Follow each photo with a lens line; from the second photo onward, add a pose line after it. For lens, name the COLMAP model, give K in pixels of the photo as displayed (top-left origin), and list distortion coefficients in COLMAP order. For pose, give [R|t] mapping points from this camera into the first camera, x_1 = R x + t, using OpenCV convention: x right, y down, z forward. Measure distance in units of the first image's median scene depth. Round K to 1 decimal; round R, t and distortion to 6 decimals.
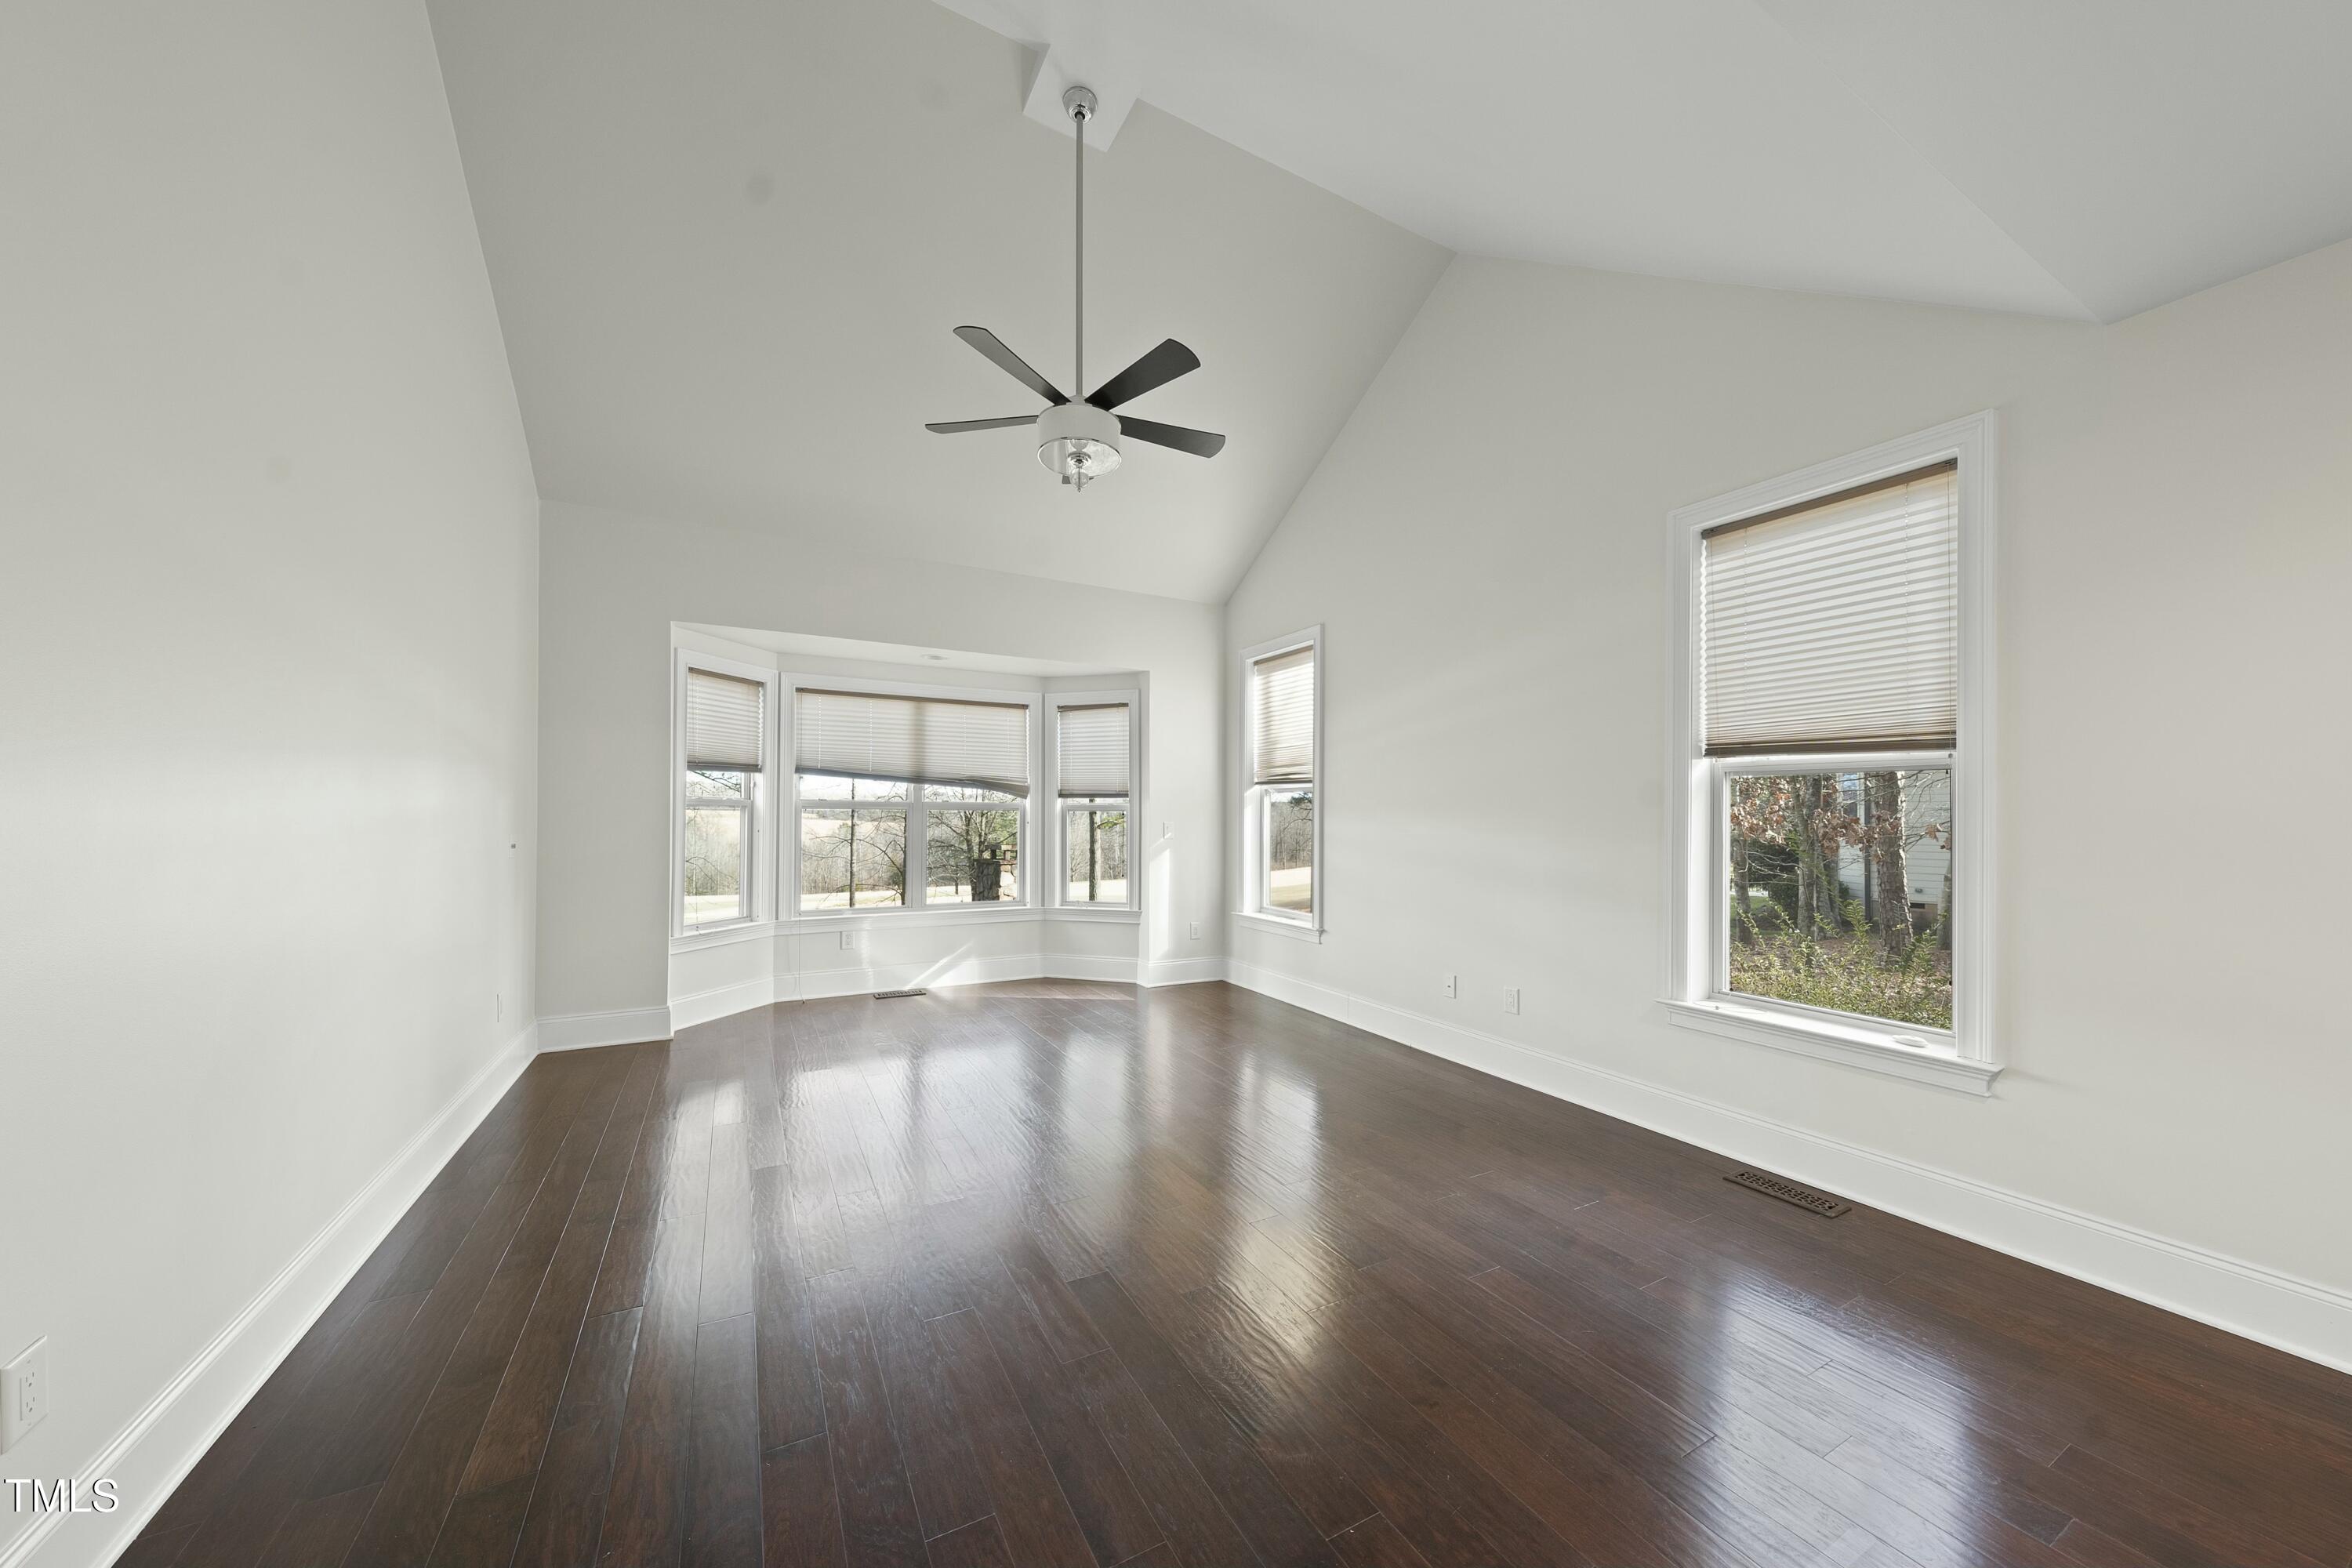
lens RADIAL K [[799.3, 0, 1210.6], [0, 799.3, 805.6], [0, 0, 1]] dist [-0.004582, 0.000984]
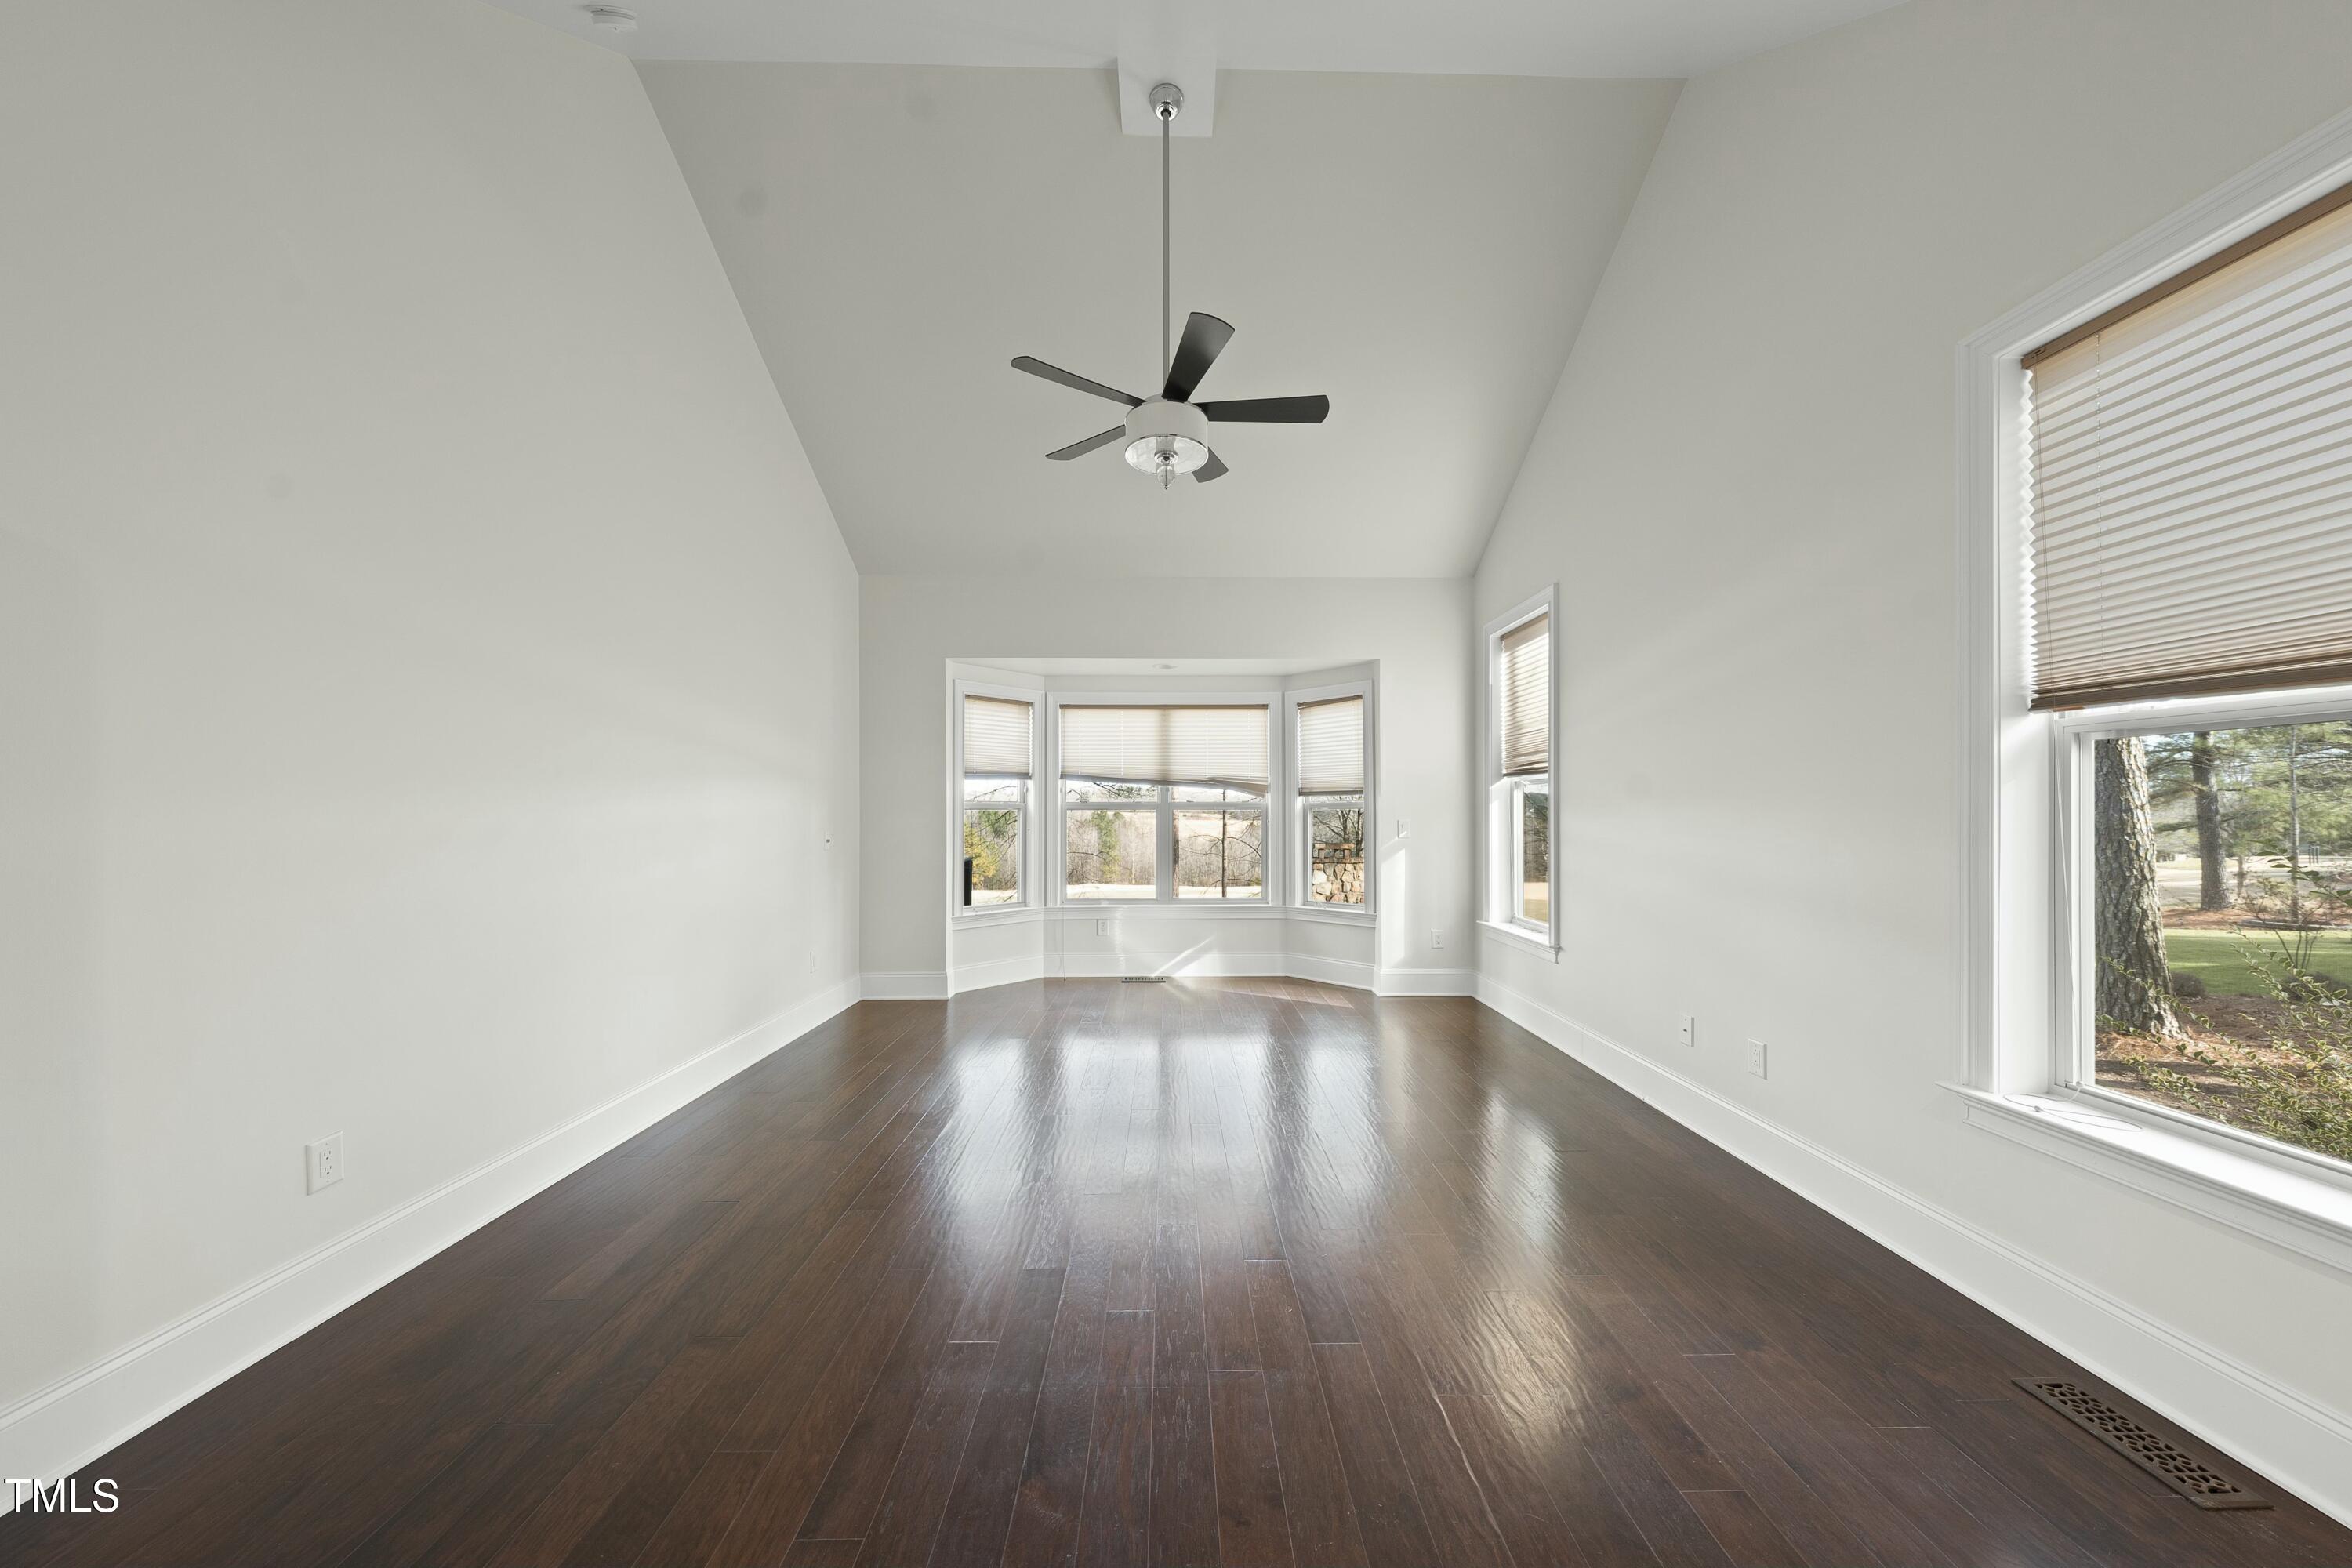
lens RADIAL K [[799.3, 0, 1192.6], [0, 799.3, 806.4], [0, 0, 1]] dist [-0.004582, 0.000984]
pose [[0.884617, -0.013546, -0.466122, 0.189942], [0.014483, 0.999894, -0.001571, 0.003373], [0.466094, -0.005361, 0.884719, 0.075827]]
